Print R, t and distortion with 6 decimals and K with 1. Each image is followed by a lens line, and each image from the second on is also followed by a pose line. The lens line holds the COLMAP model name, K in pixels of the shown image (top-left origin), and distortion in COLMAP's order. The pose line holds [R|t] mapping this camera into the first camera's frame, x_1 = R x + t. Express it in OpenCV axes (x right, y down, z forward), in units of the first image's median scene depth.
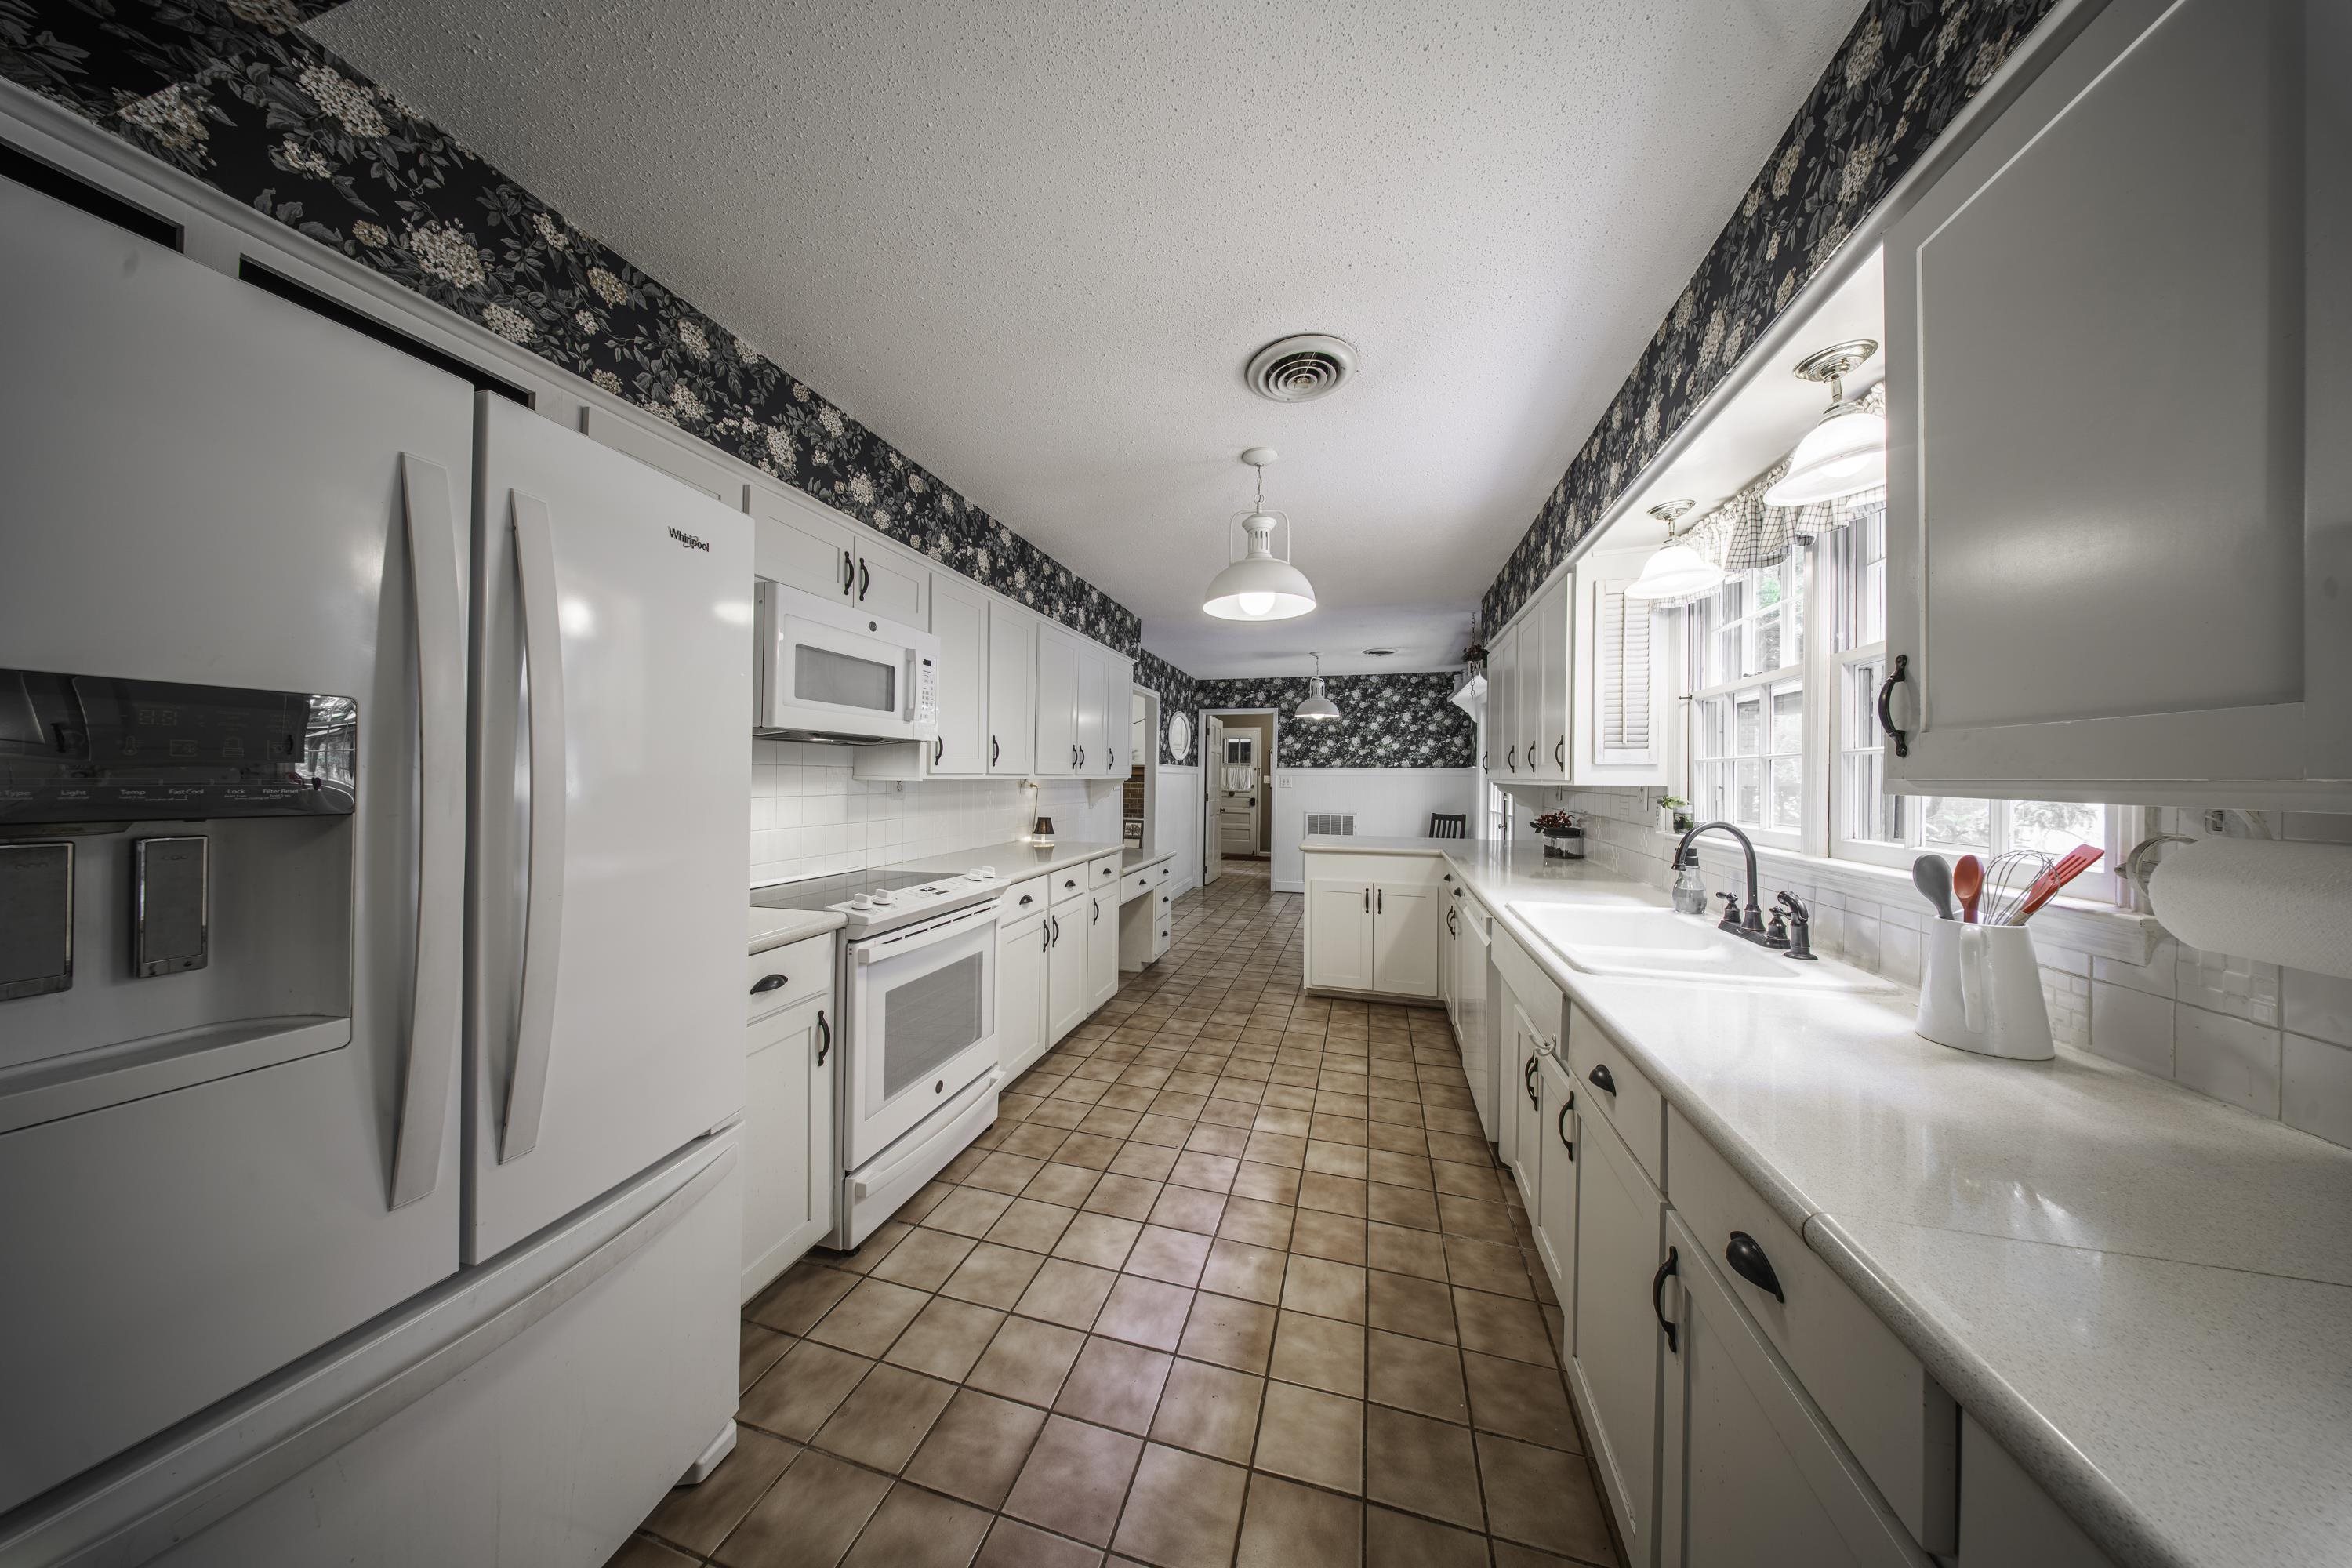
lens RADIAL K [[690.7, 0, 1163.8], [0, 690.7, 776.3], [0, 0, 1]] dist [-0.008184, -0.000048]
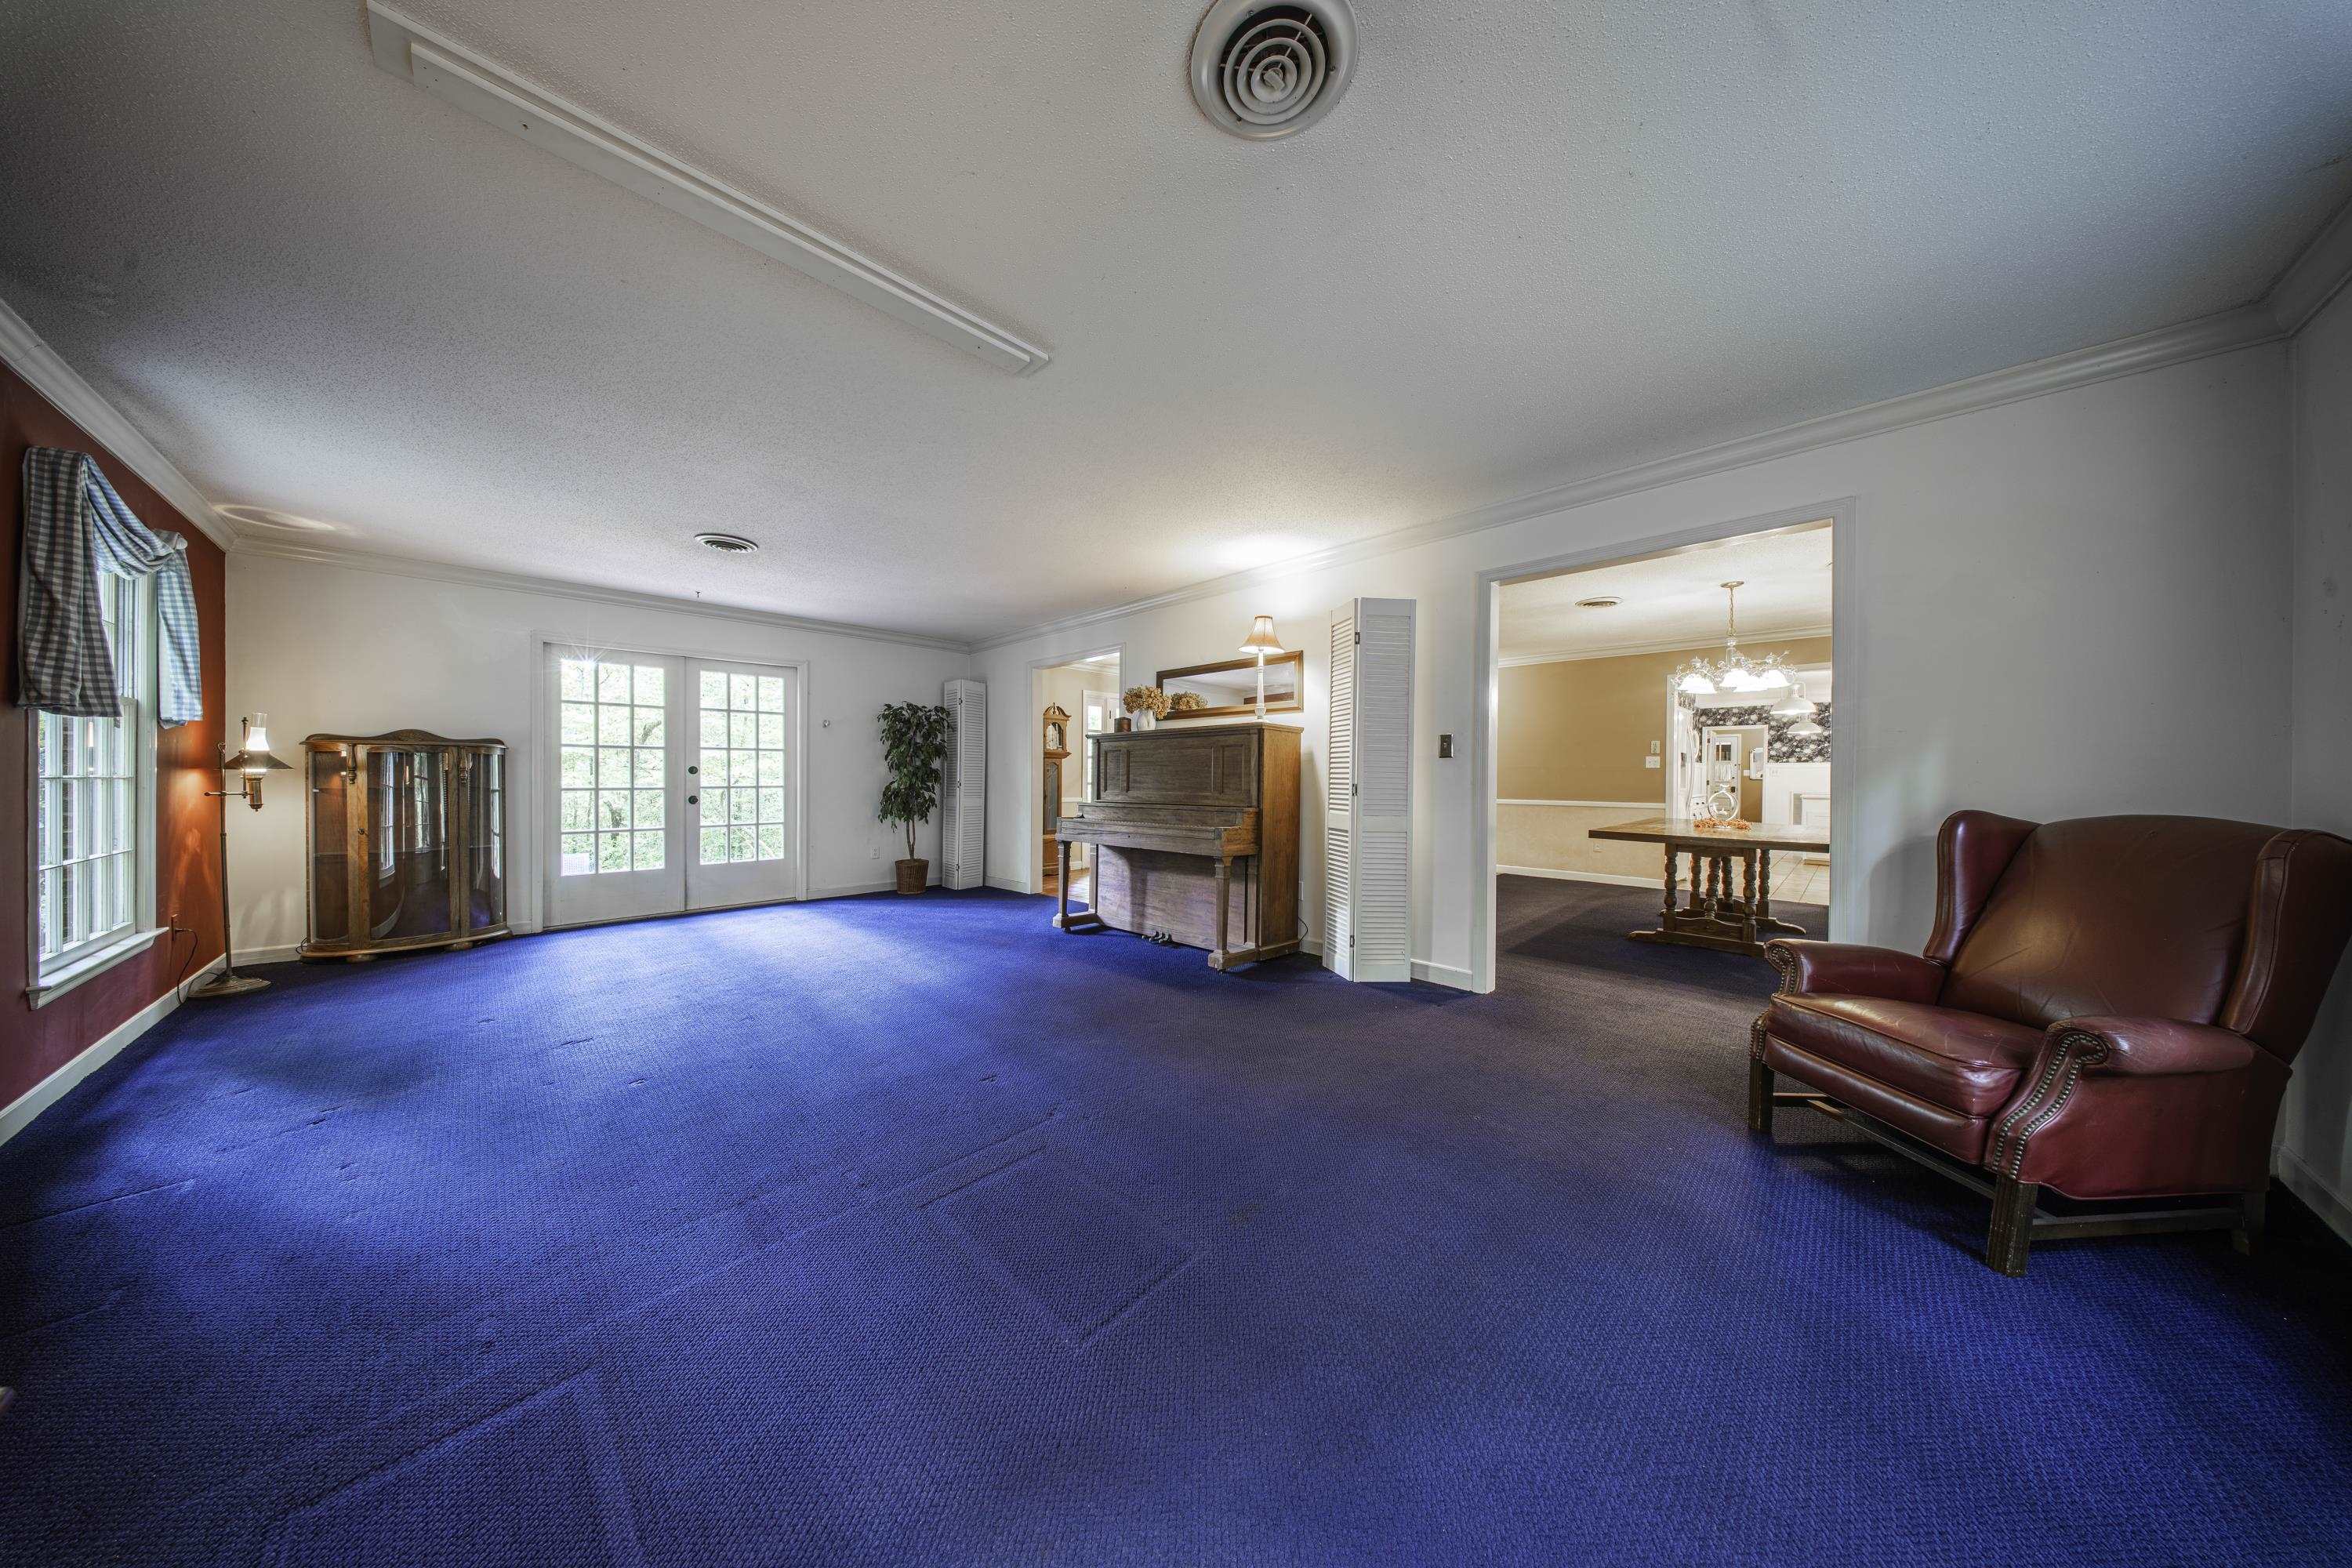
lens RADIAL K [[690.7, 0, 1170.0], [0, 690.7, 780.0], [0, 0, 1]] dist [-0.008184, -0.000048]
pose [[0.873343, 0.001338, -0.487103, -0.254319], [0.001441, 0.999985, 0.005331, 0.014868], [0.487103, -0.005358, 0.873328, -0.995550]]
